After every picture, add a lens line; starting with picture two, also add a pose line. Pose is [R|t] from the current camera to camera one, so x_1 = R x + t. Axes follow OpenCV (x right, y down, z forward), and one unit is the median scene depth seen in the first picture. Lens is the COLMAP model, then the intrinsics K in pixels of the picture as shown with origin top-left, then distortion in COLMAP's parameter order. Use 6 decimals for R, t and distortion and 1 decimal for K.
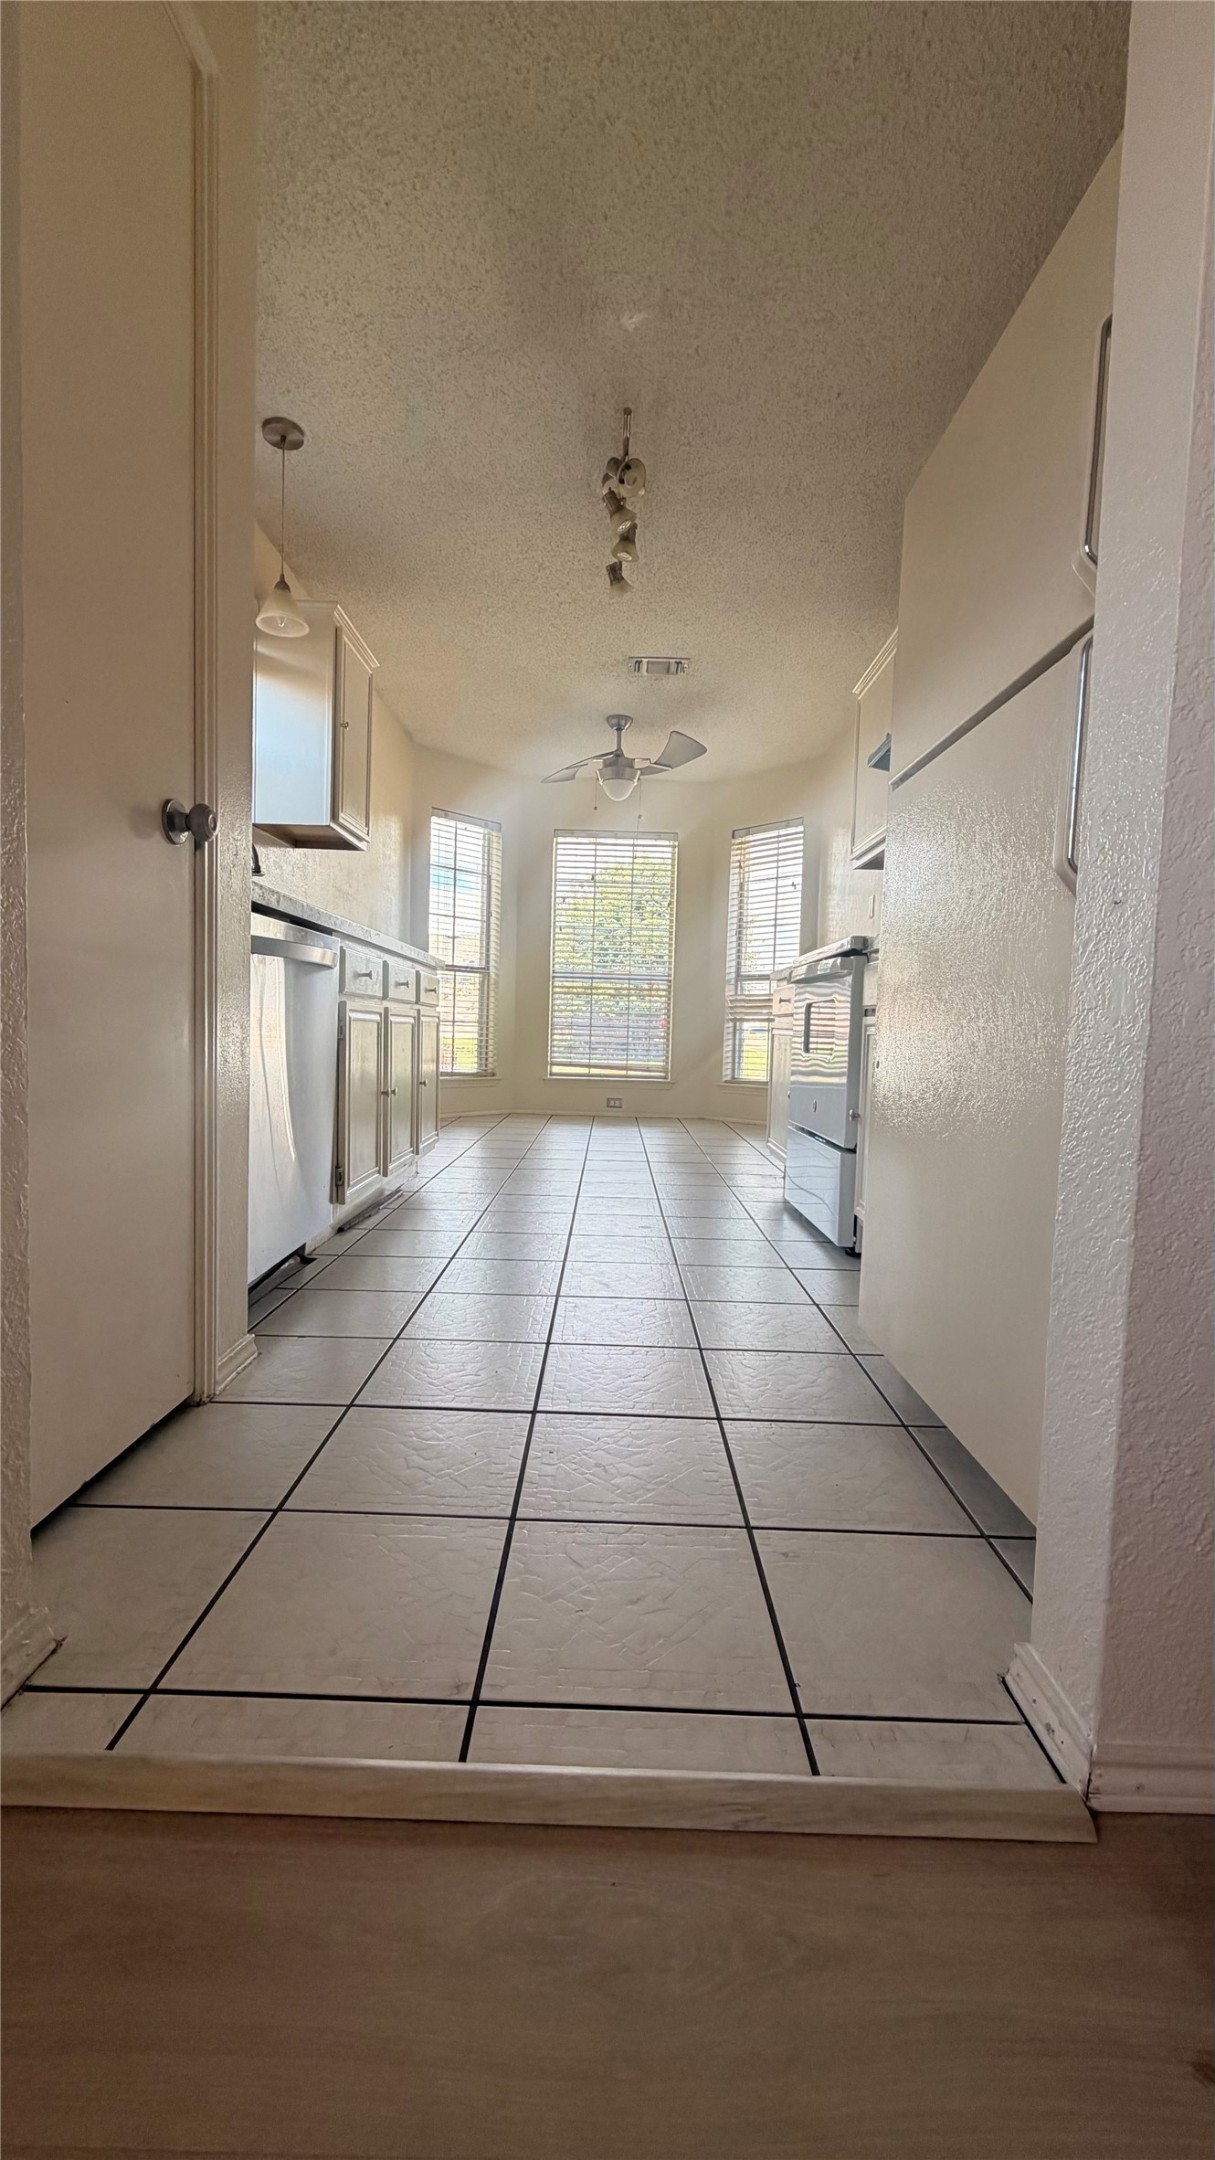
lens RADIAL K [[851.6, 0, 607.9], [0, 851.6, 1073.4], [0, 0, 1]] dist [0.000953, 0.000367]
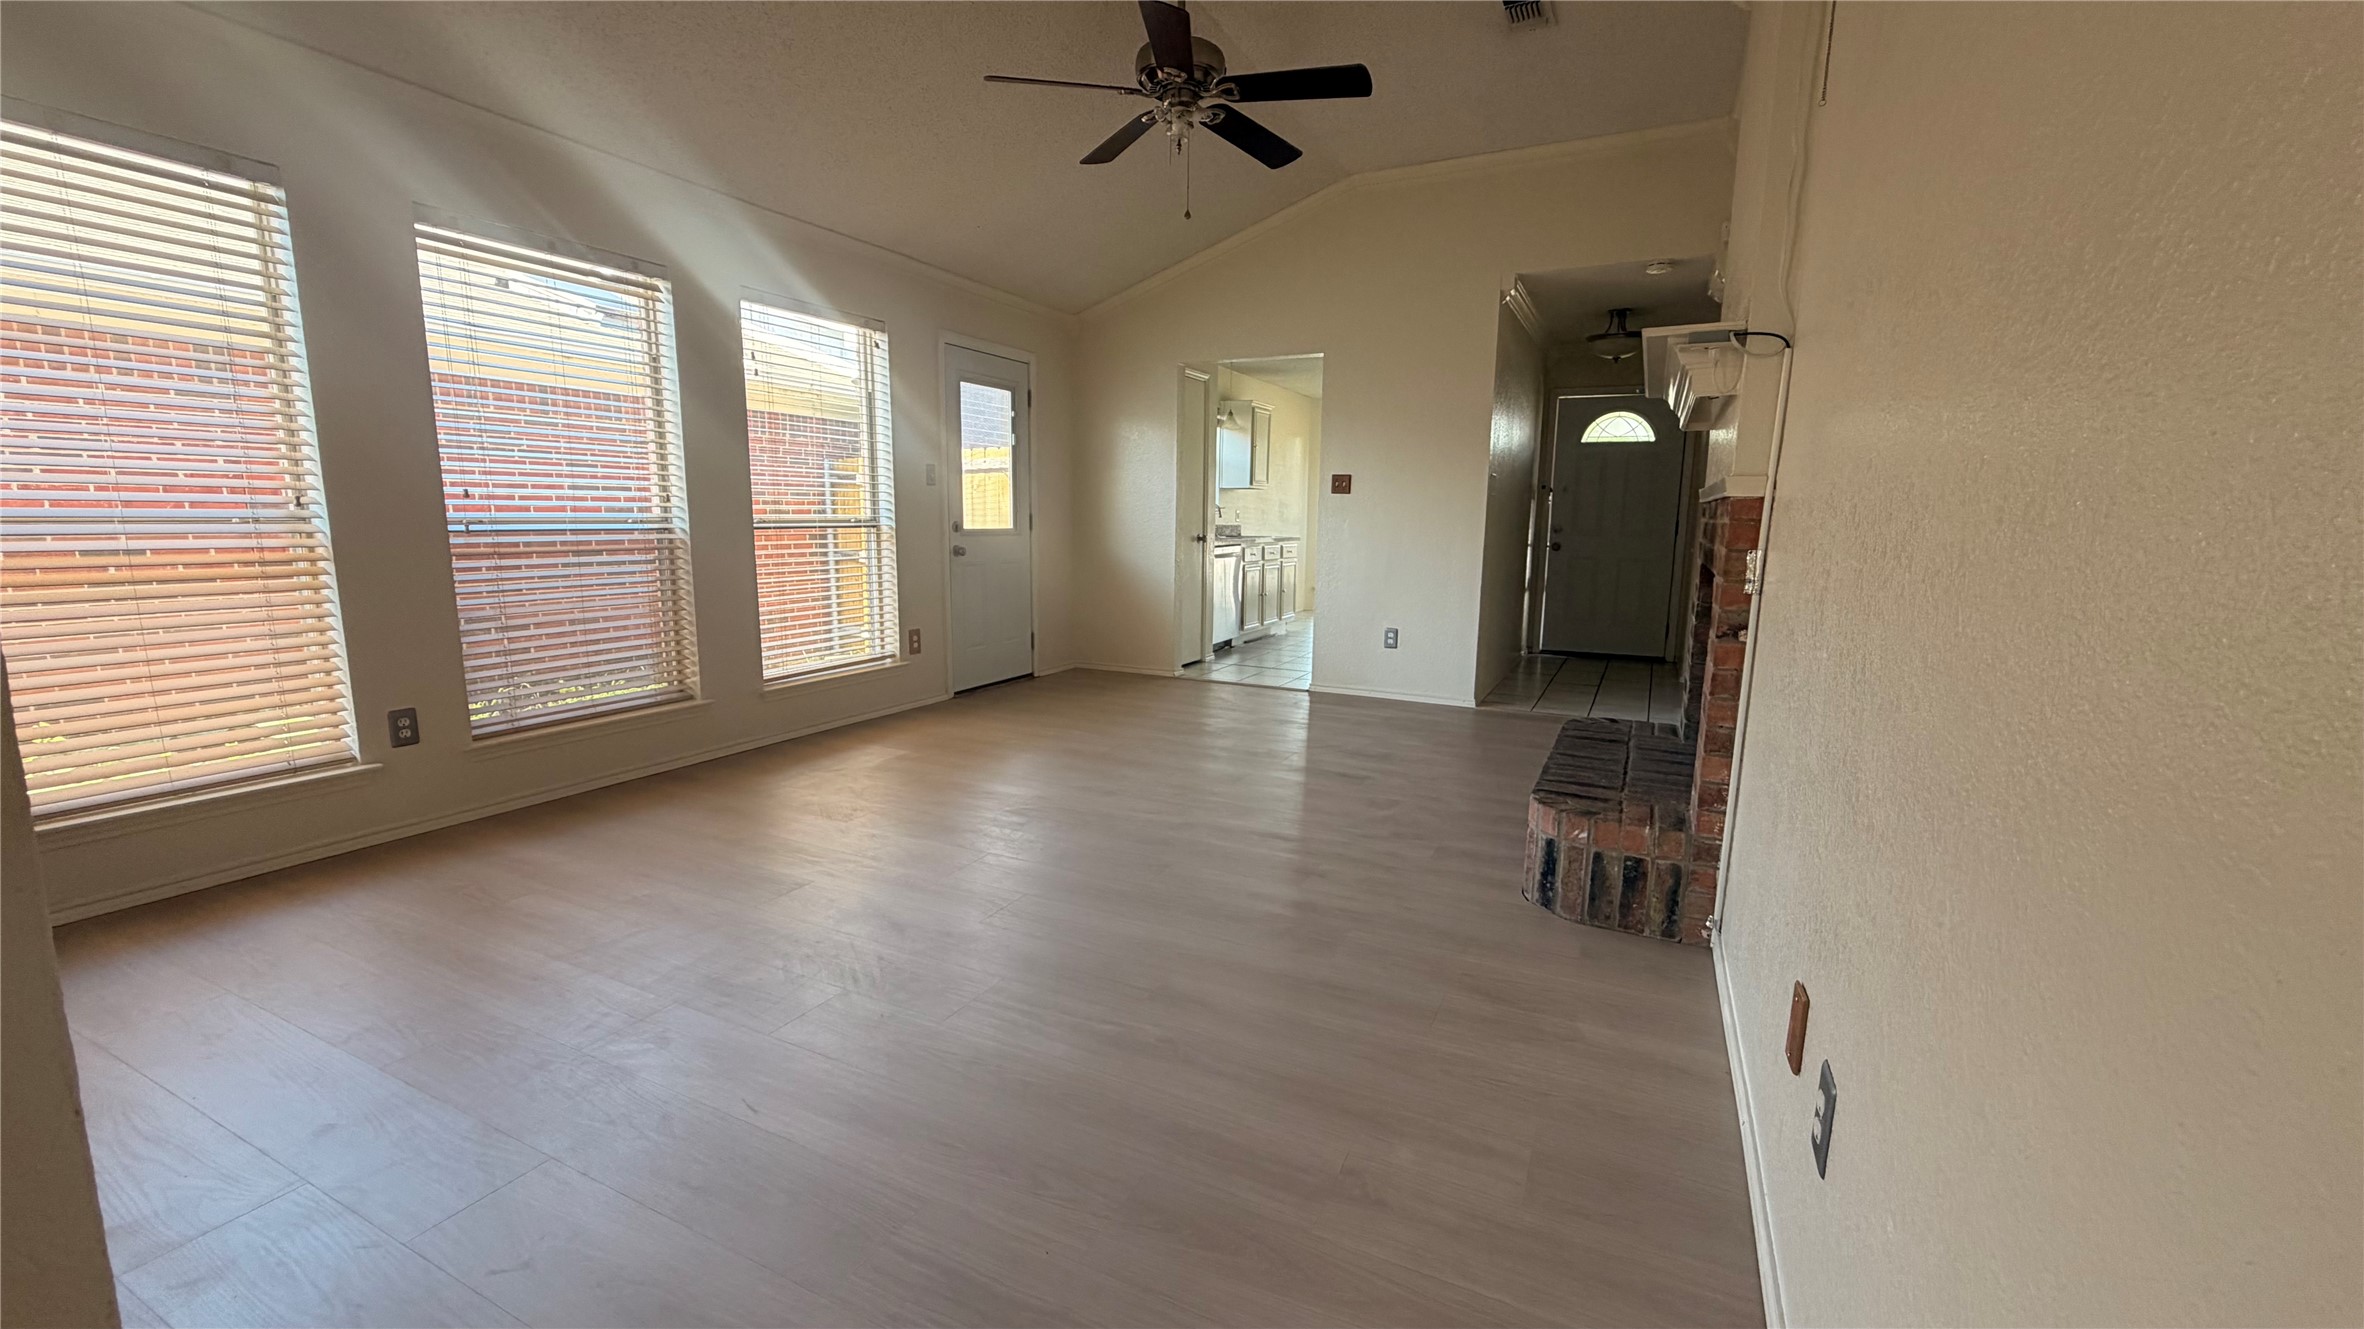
lens RADIAL K [[932.0, 0, 1182.5], [0, 932.0, 656.7], [0, 0, 1]] dist [0.000953, 0.000367]
pose [[0.898761, 0.038938, -0.436706, 0.887021], [0.004178, 0.995243, 0.097337, -0.077004], [0.438418, -0.089307, 0.894323, -1.953363]]
